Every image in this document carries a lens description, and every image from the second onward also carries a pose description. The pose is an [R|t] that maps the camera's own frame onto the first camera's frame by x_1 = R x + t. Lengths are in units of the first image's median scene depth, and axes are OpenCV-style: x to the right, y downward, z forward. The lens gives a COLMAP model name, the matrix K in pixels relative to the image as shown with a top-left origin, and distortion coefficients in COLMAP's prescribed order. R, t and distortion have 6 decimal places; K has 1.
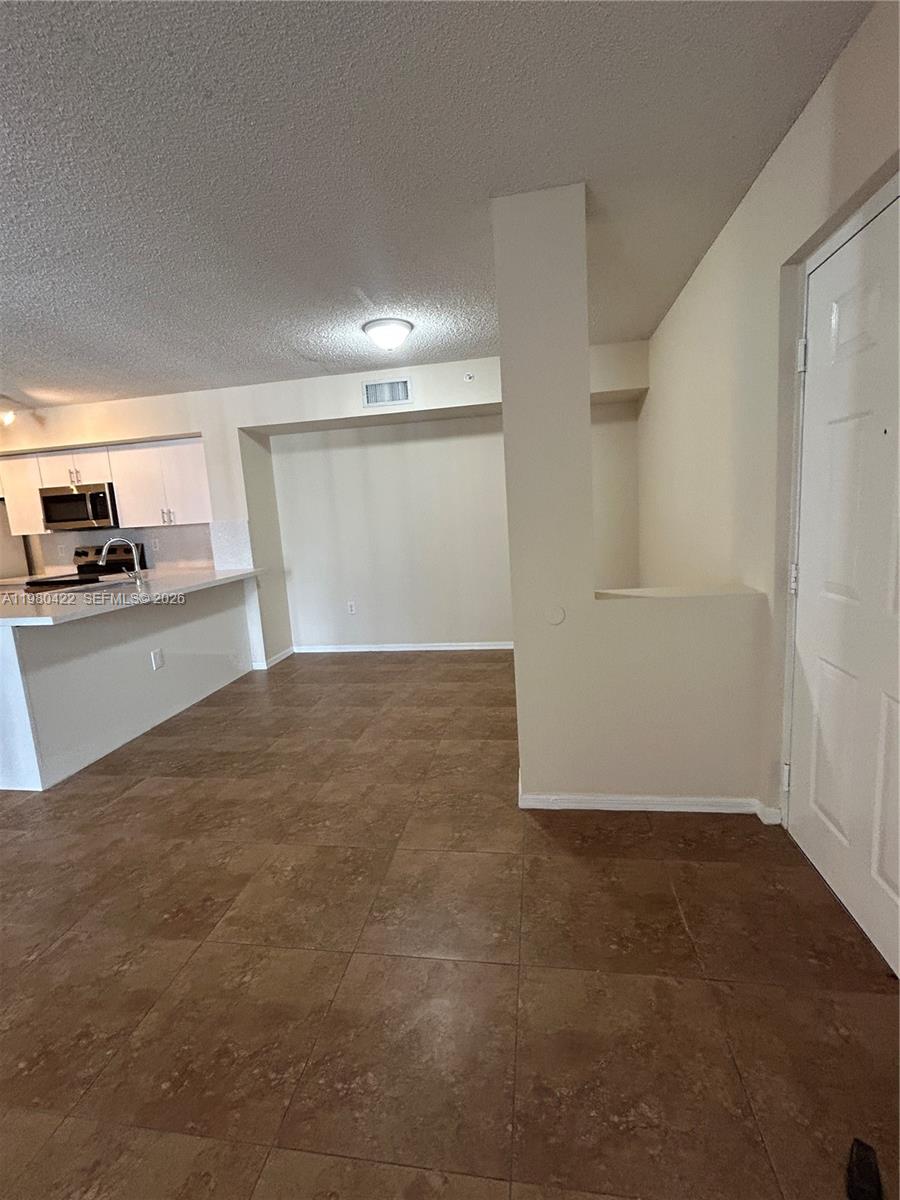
lens RADIAL K [[562.2, 0, 450.0], [0, 562.2, 600.0], [0, 0, 1]] dist [0.000077, 0.000053]
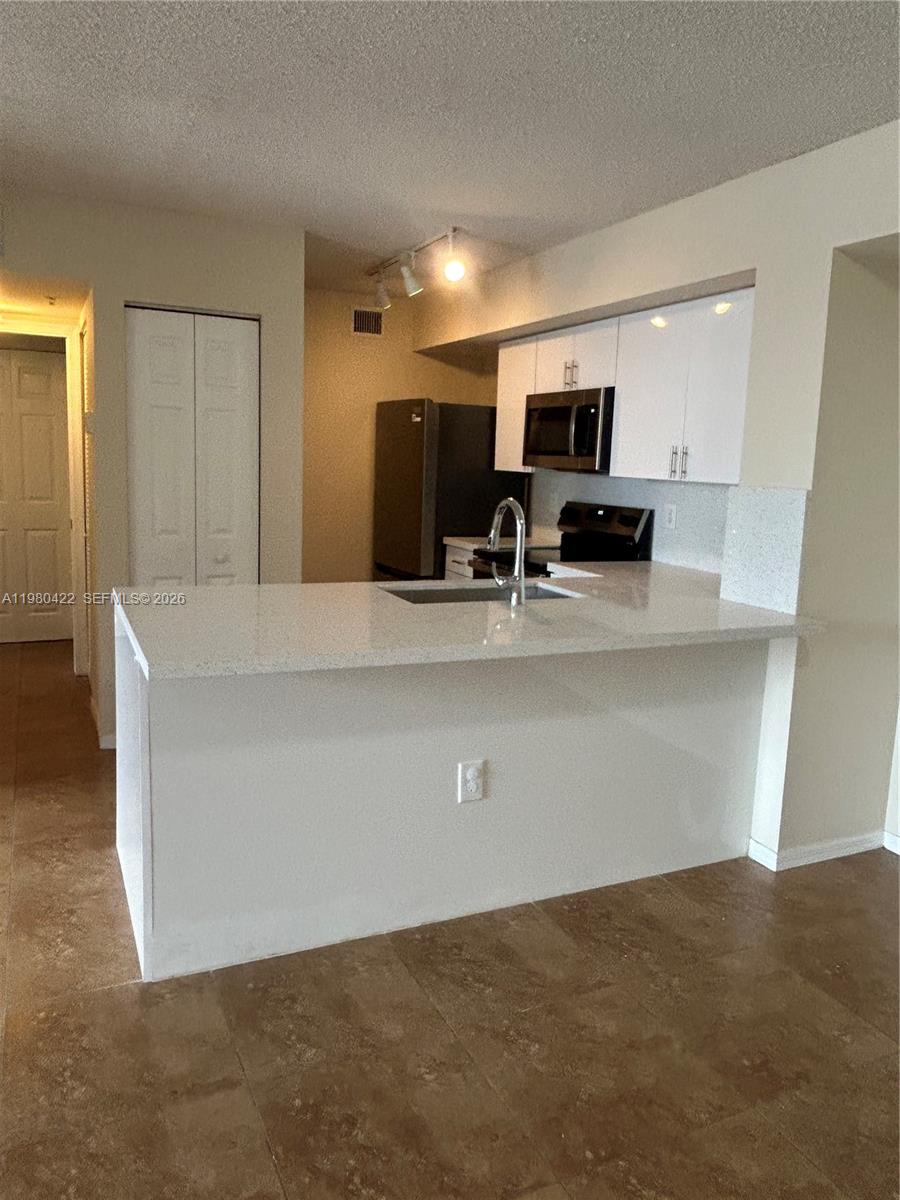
lens RADIAL K [[878.8, 0, 452.7], [0, 878.8, 586.3], [0, 0, 1]] dist [0.037513, -0.102954]
pose [[0.572623, 0.203113, -0.794259, -0.007476], [-0.202788, 0.973809, 0.102828, -0.087113], [0.794342, 0.102184, 0.598814, 0.432156]]
